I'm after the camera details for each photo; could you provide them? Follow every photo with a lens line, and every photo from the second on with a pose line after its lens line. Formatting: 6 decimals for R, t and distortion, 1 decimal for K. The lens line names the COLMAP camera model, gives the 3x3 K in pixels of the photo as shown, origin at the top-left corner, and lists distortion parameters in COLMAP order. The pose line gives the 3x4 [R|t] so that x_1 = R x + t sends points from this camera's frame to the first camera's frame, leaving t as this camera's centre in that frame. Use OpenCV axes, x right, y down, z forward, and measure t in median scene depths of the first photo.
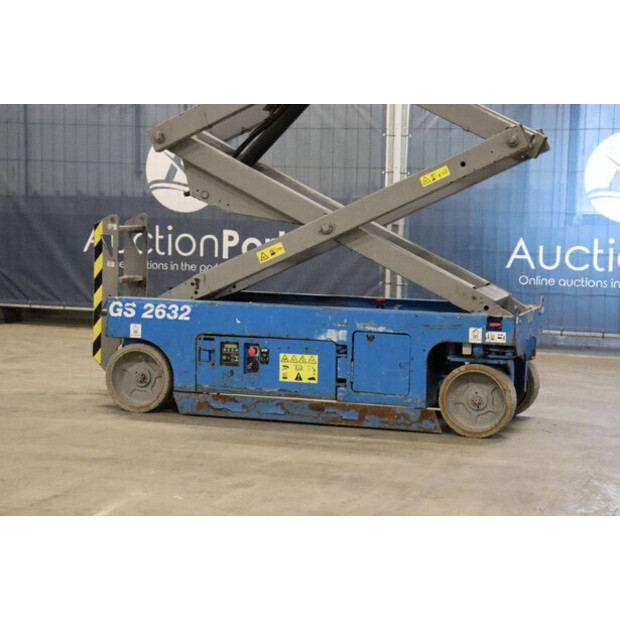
lens RADIAL K [[1482.9, 0, 316.4], [0, 1482.9, 297.7], [0, 0, 1]] dist [0.421950, 0.000000]
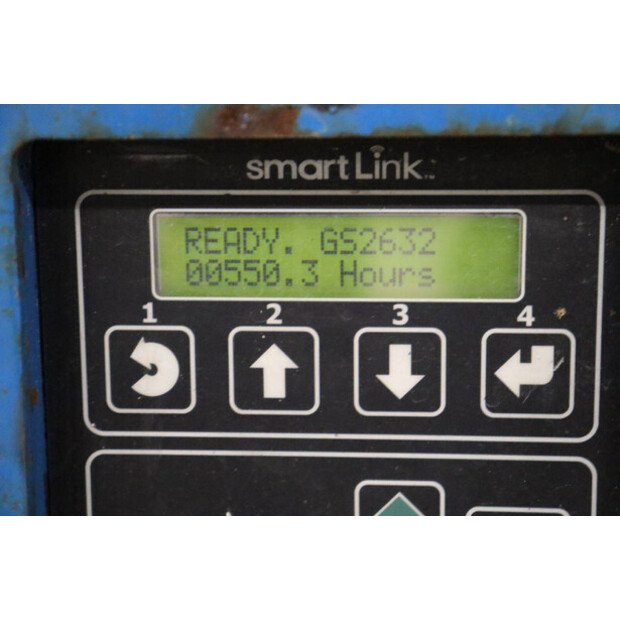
lens RADIAL K [[1482.9, 0, 309.0], [0, 1482.9, 313.6], [0, 0, 1]] dist [0.421950, 0.000000]
pose [[0.969496, -0.076325, 0.232919, -0.066303], [0.044107, 0.989094, 0.140526, 0.029058], [-0.241104, -0.125966, 0.962290, 0.966439]]
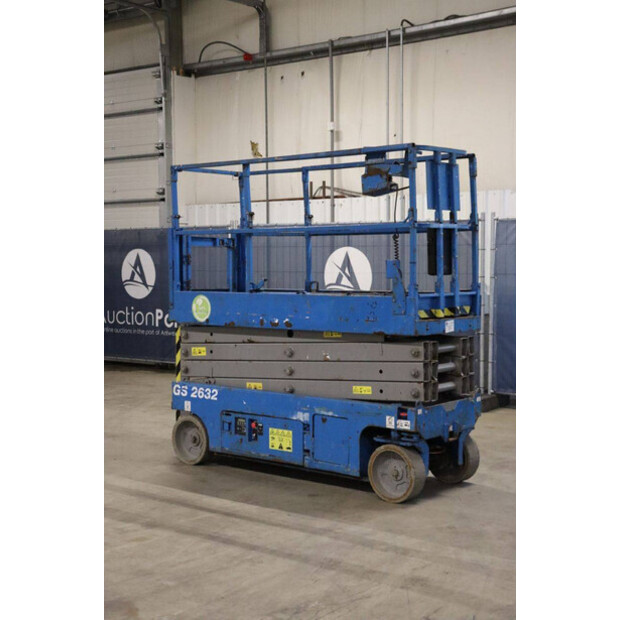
lens RADIAL K [[1005.3, 0, 309.1], [0, 1005.3, 309.0], [0, 0, 1]] dist [0.129506, 0.000000]
pose [[0.932453, -0.002930, -0.361279, 0.334303], [-0.006468, 0.999671, -0.024803, -0.047153], [0.361233, 0.025465, 0.932128, 0.157431]]
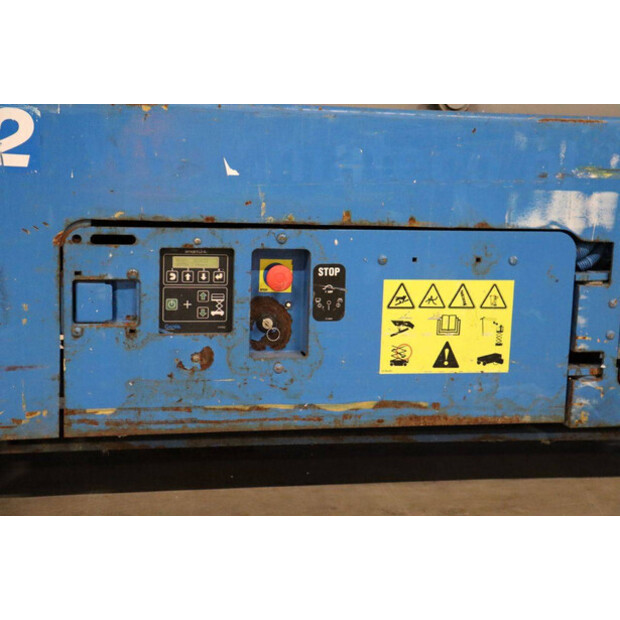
lens RADIAL K [[1033.4, 0, 308.3], [0, 1033.4, 304.5], [0, 0, 1]] dist [0.176277, 0.000000]
pose [[0.863510, -0.067618, 0.499778, -0.136420], [0.018634, 0.994572, 0.102366, 0.021035], [-0.503987, -0.079081, 0.860083, 0.822331]]
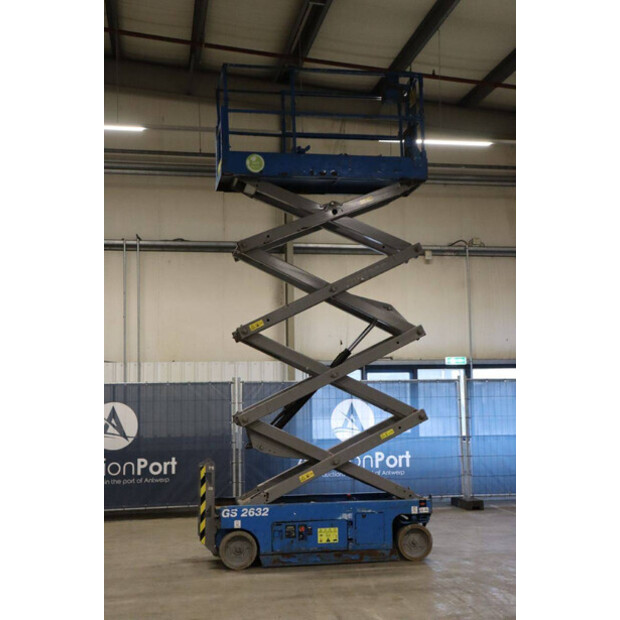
lens RADIAL K [[851.4, 0, 311.8], [0, 851.4, 311.9], [0, 0, 1]] dist [0.073714, 0.000000]
pose [[0.872407, 0.016846, 0.488489, -0.578234], [0.068486, 0.985334, -0.156291, -0.067196], [-0.483957, 0.169804, 0.858459, -0.010738]]
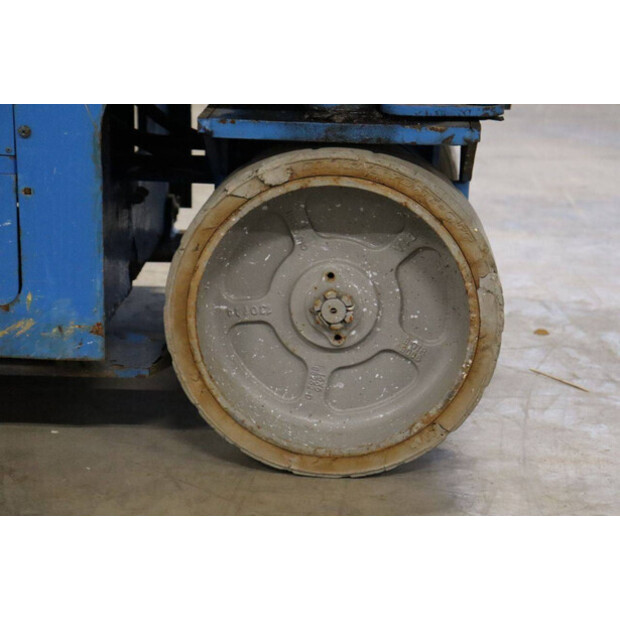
lens RADIAL K [[1482.9, 0, 310.2], [0, 1482.9, 310.0], [0, 0, 1]] dist [0.421950, 0.000000]
pose [[0.961650, -0.073399, 0.264277, 0.043281], [0.020163, 0.979840, 0.198766, 0.023495], [-0.273538, -0.185814, 0.943743, 0.754069]]
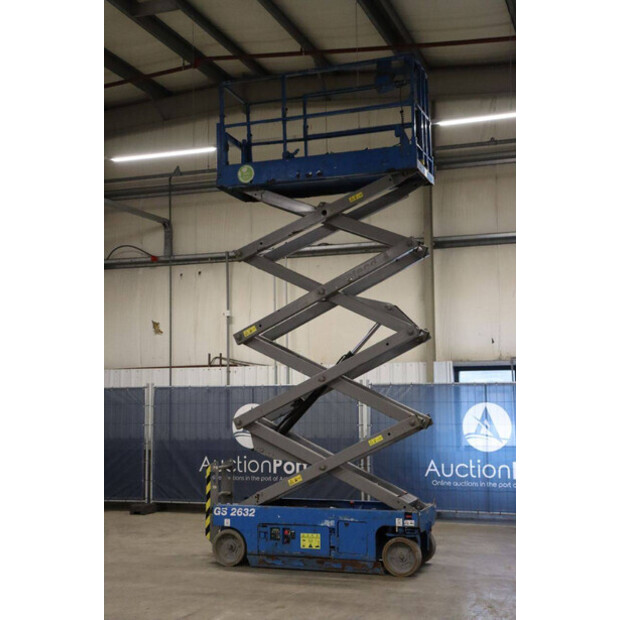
lens RADIAL K [[901.8, 0, 316.0], [0, 901.8, 306.9], [0, 0, 1]] dist [0.097358, 0.000000]
pose [[0.999386, -0.029506, -0.018890, 0.026274], [0.025630, 0.983332, -0.180003, -0.039244], [0.023886, 0.179408, 0.983485, -0.220131]]
